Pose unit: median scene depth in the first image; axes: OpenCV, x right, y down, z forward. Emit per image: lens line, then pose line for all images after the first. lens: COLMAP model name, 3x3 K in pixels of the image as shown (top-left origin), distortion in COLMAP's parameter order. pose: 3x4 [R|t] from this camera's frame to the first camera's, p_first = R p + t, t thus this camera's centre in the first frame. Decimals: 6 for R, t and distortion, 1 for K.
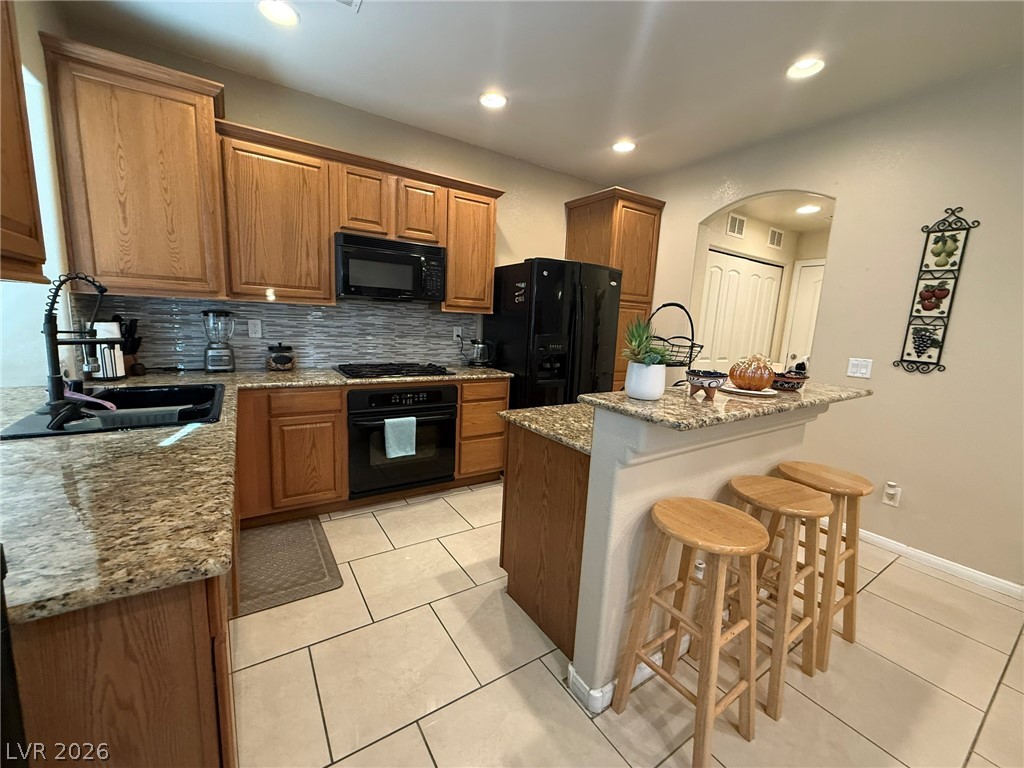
lens RADIAL K [[409.6, 0, 520.0], [0, 409.6, 383.9], [0, 0, 1]] dist [0.002735, 0.000189]
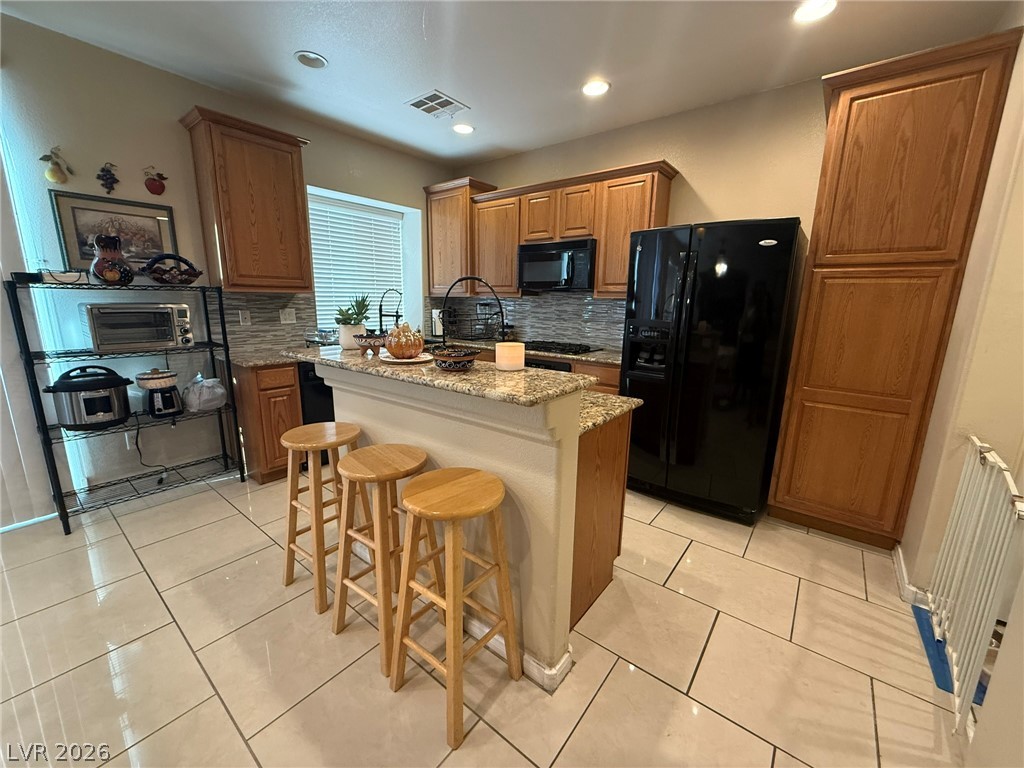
lens RADIAL K [[409.6, 0, 521.8], [0, 409.6, 384.5], [0, 0, 1]] dist [0.002735, 0.000189]
pose [[0.326131, 0.150292, -0.933301, 0.860542], [-0.147577, 0.983271, 0.106770, -0.042189], [0.933734, 0.102913, 0.342855, 0.509541]]
